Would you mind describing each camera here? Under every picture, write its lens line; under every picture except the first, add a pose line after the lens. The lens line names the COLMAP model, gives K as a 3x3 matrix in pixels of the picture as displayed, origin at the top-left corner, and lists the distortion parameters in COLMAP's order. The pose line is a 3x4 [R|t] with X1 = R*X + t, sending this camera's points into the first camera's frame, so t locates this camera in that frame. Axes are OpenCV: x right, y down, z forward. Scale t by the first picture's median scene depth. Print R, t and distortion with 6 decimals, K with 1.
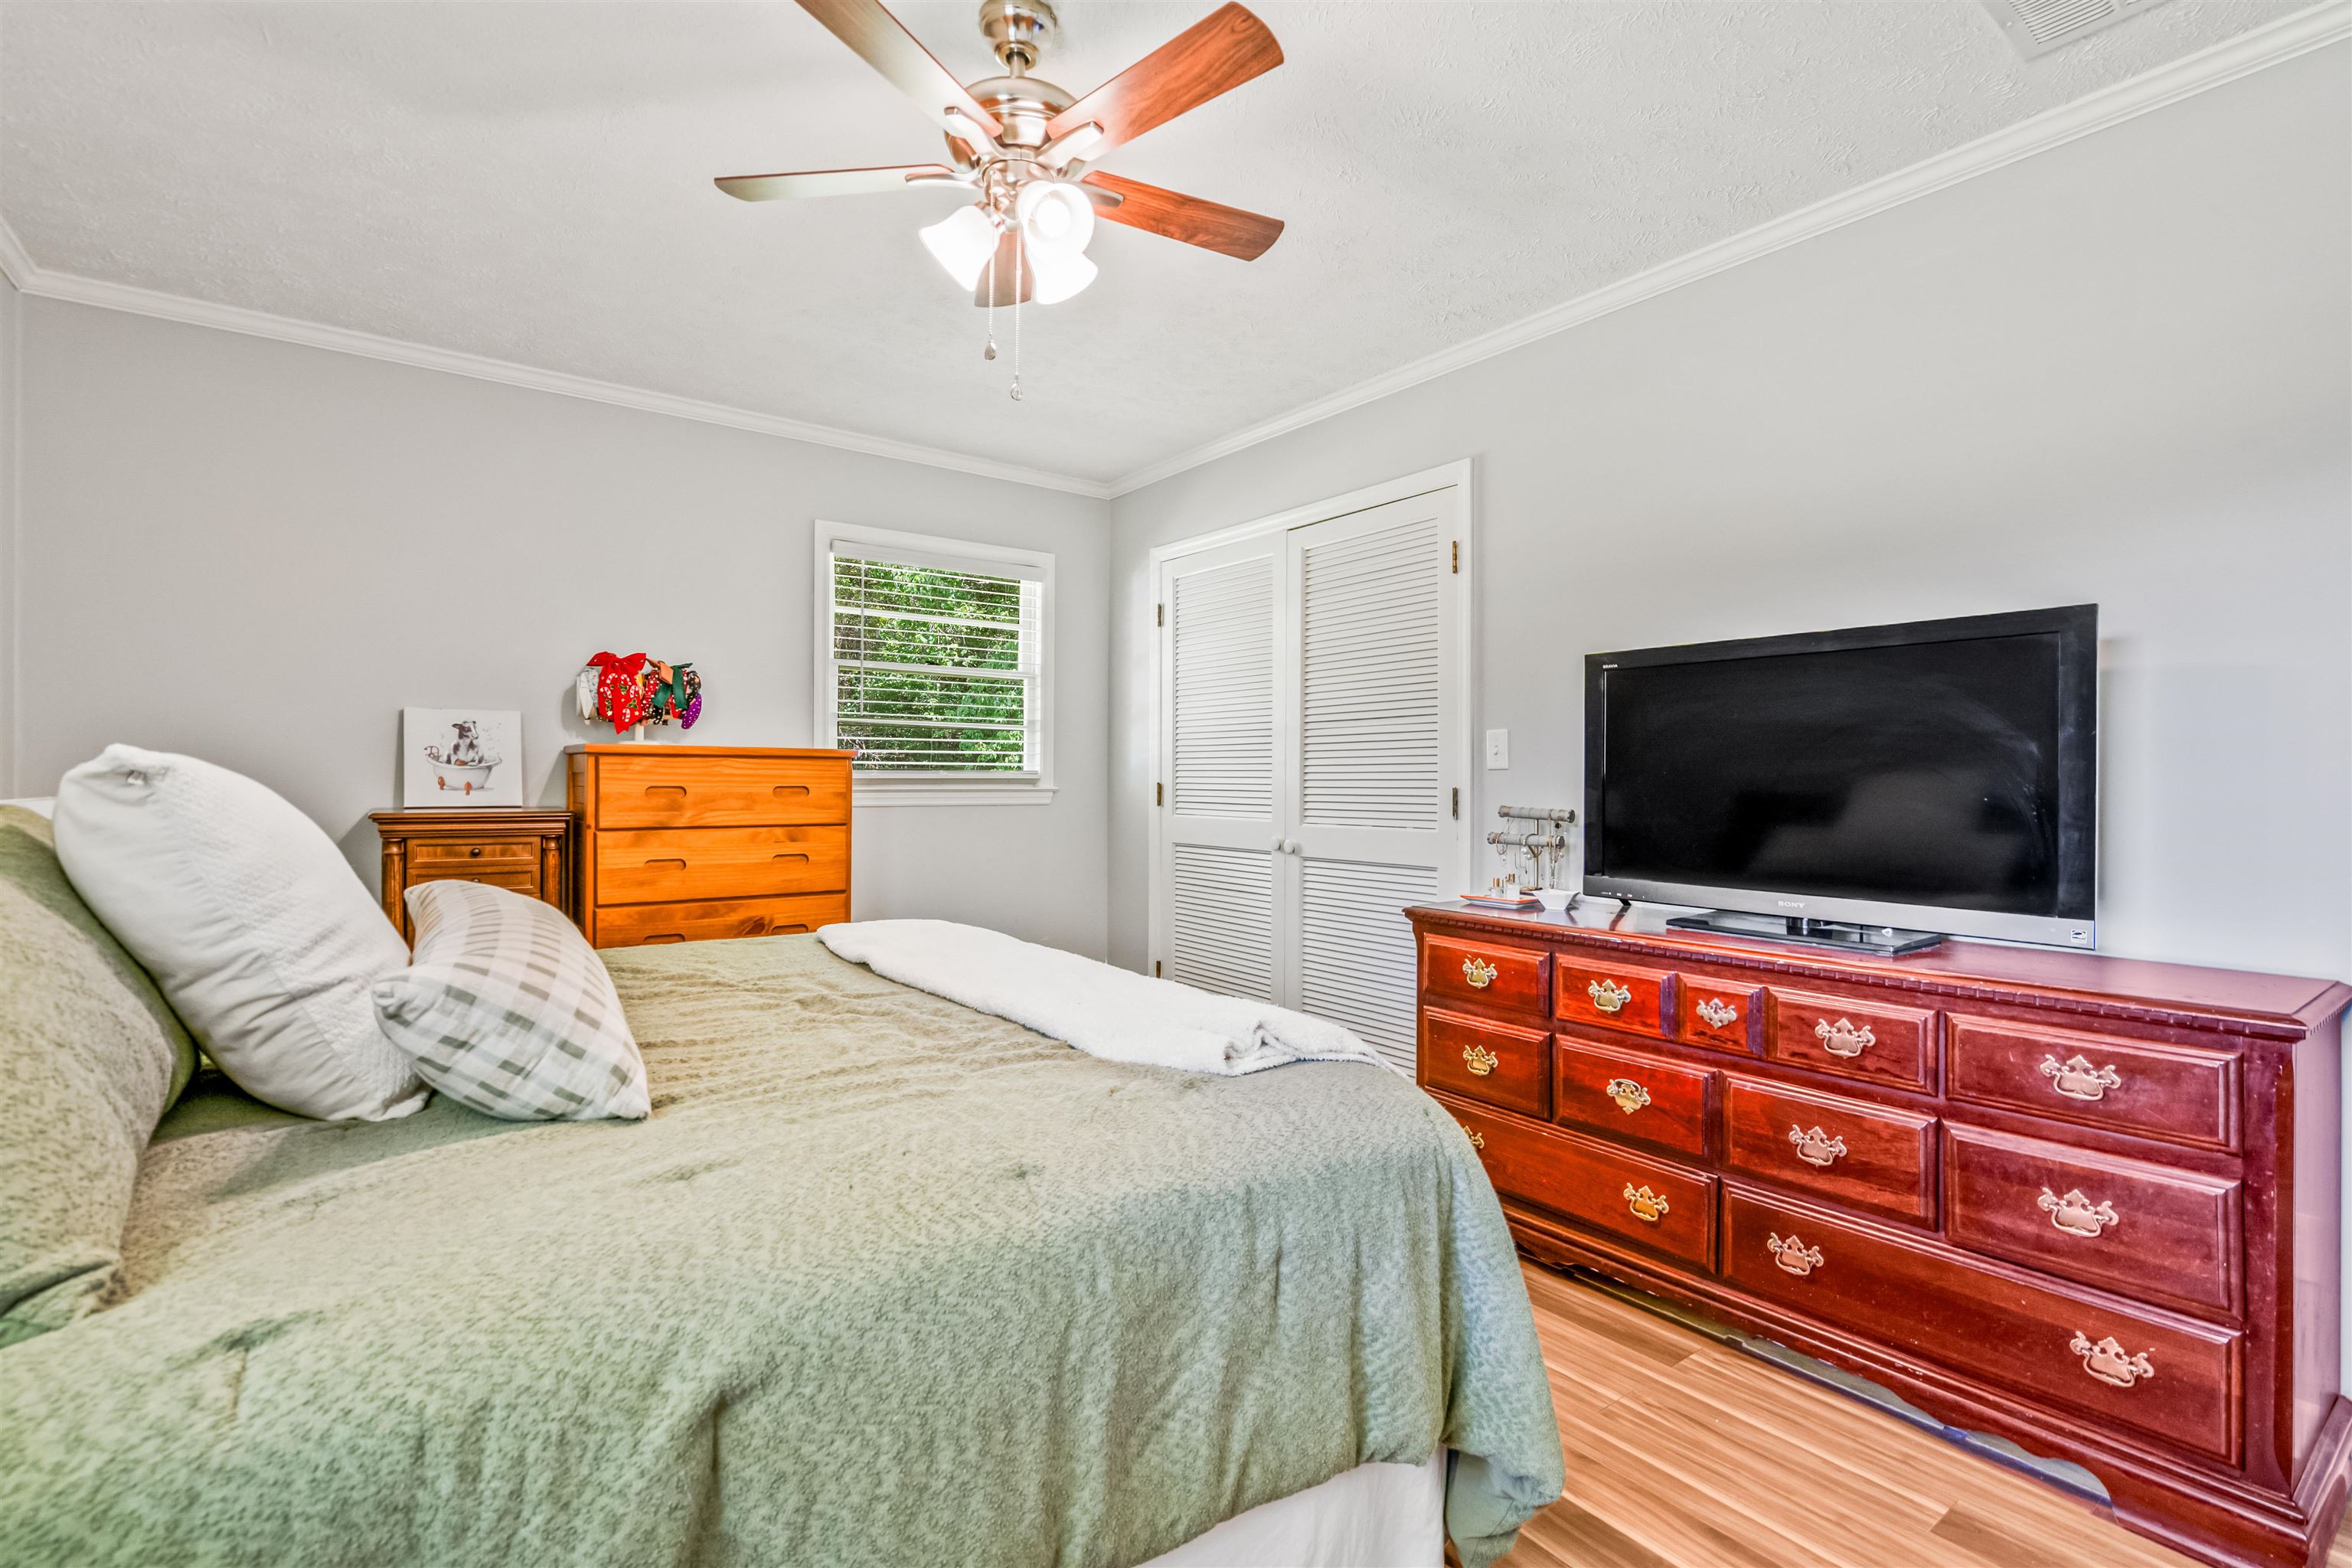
lens RADIAL K [[1071.5, 0, 1174.1], [0, 1071.5, 781.4], [0, 0, 1]] dist [-0.008077, 0.000744]
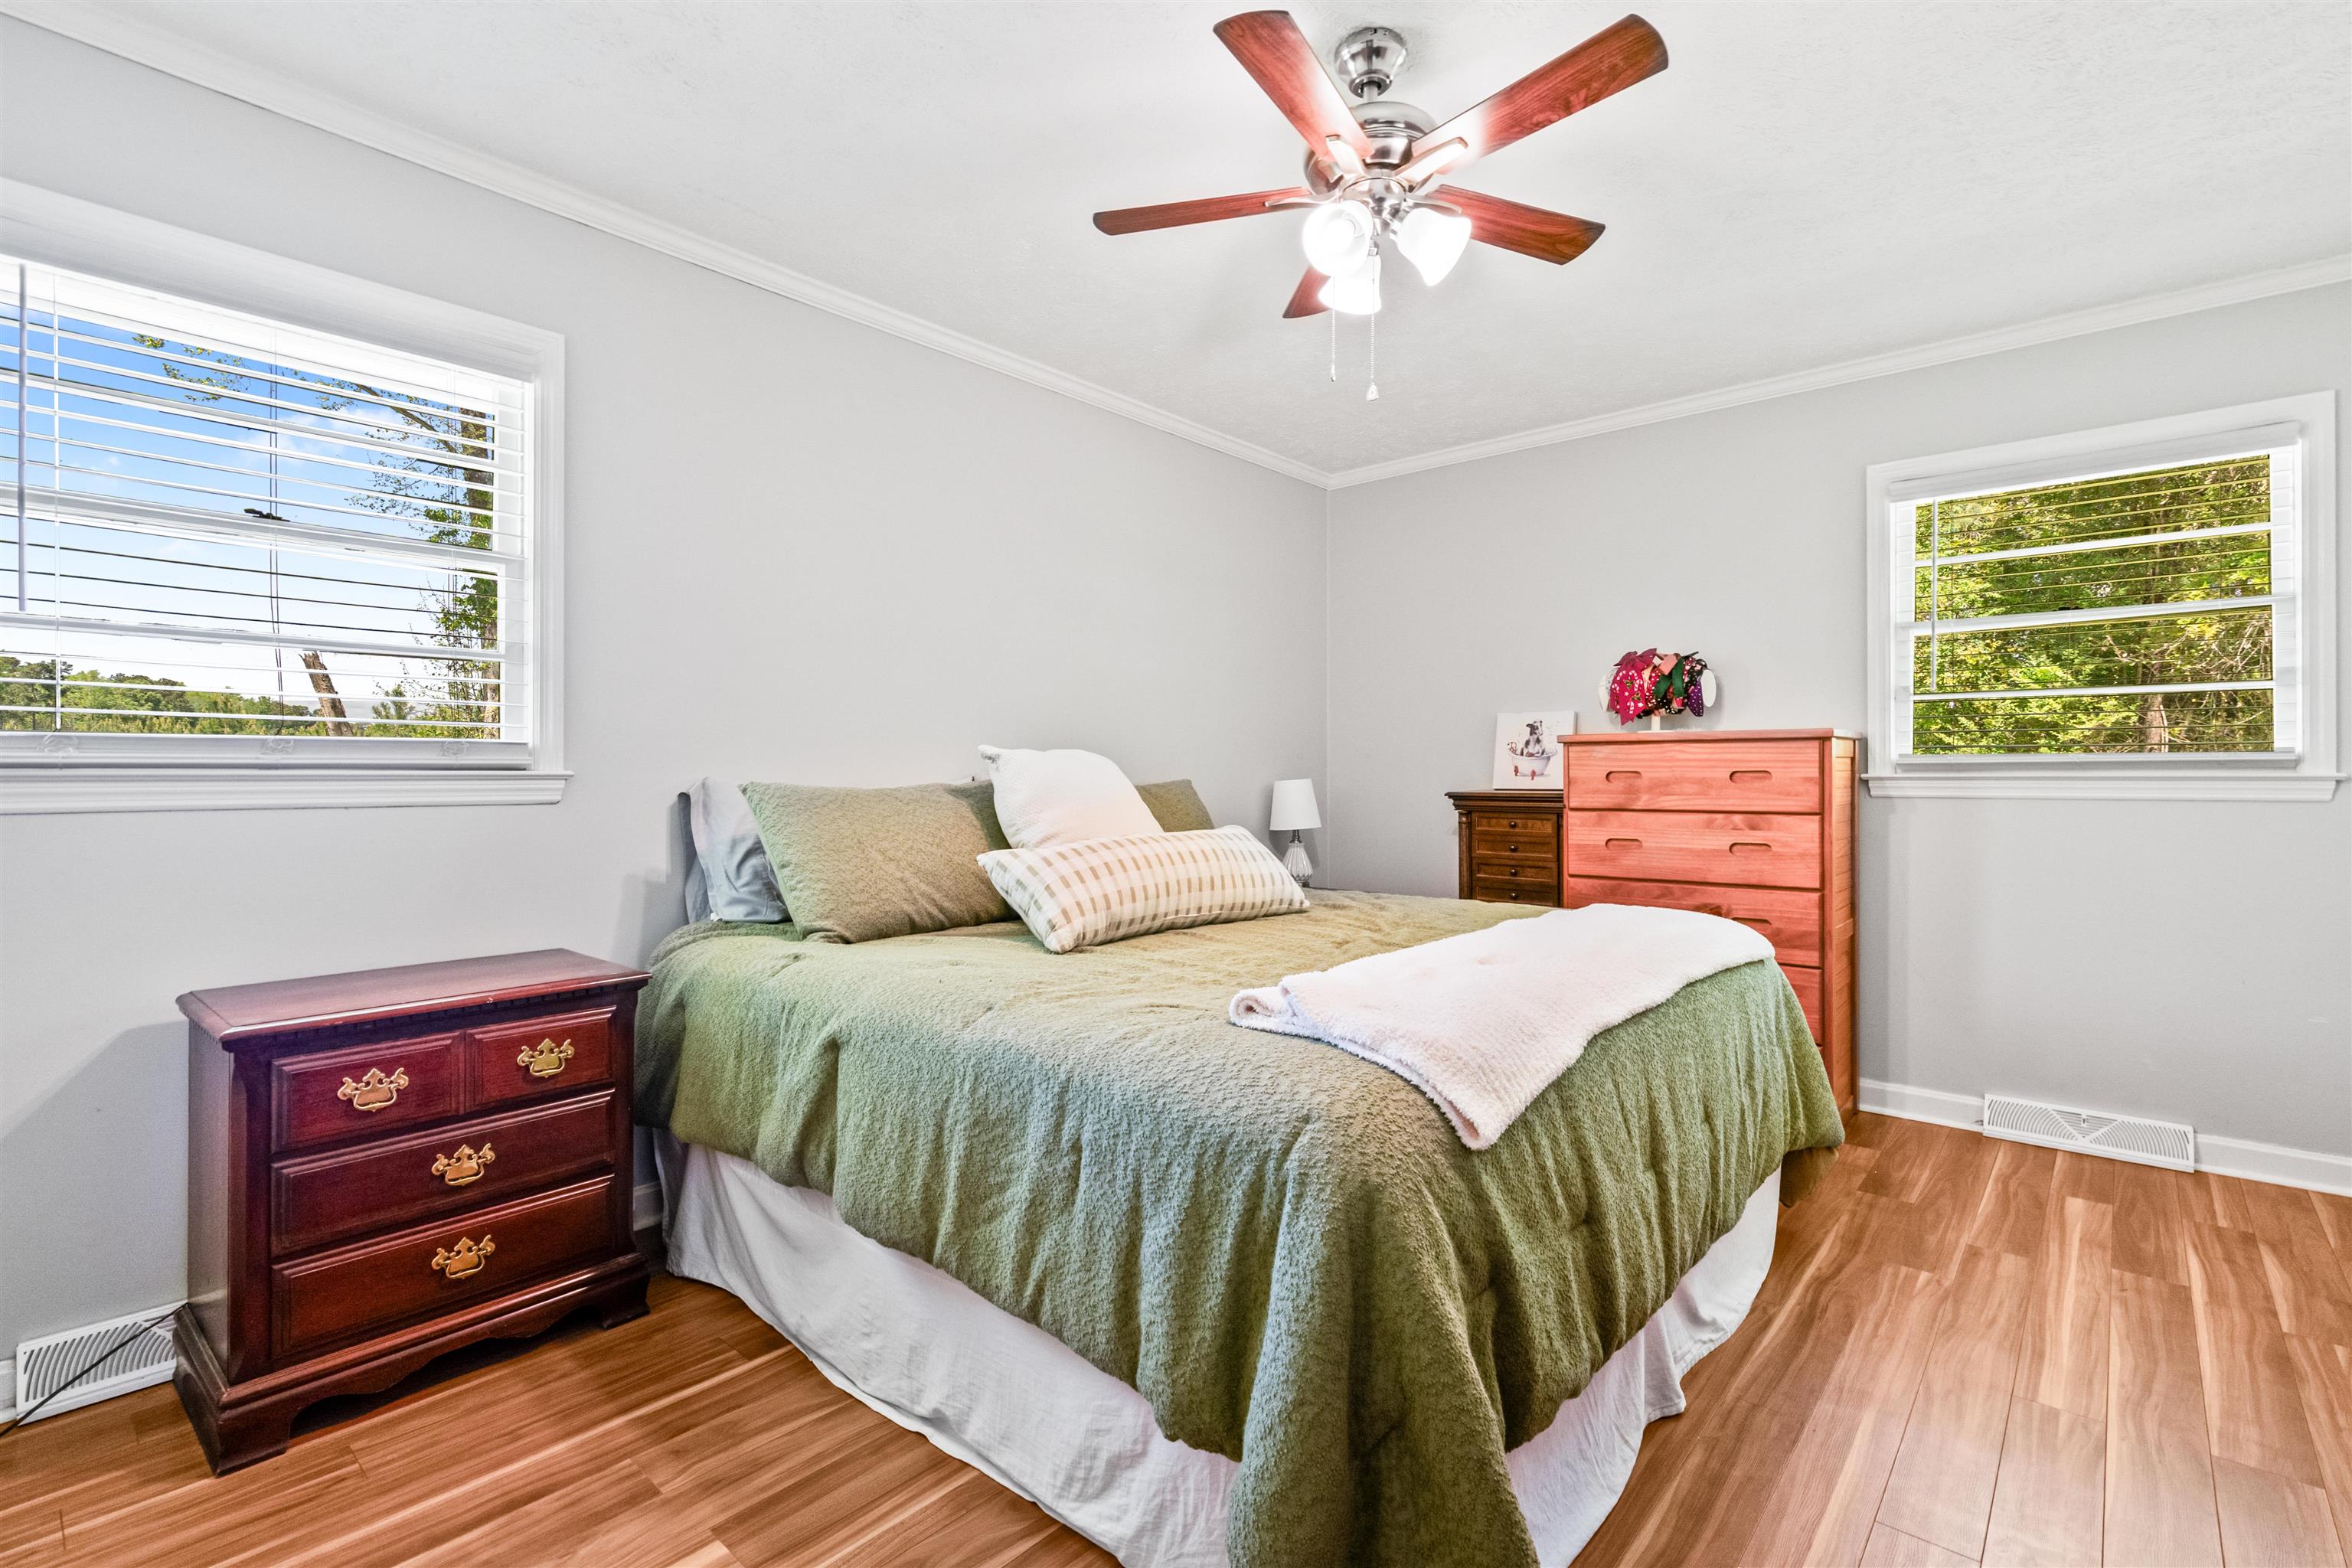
lens RADIAL K [[1071.5, 0, 1173.0], [0, 1071.5, 780.8], [0, 0, 1]] dist [-0.008077, 0.000744]
pose [[0.205932, -0.002019, -0.978564, 0.483798], [-0.000135, 0.999998, -0.002092, 0.016080], [0.978566, 0.000563, 0.205931, 0.324576]]
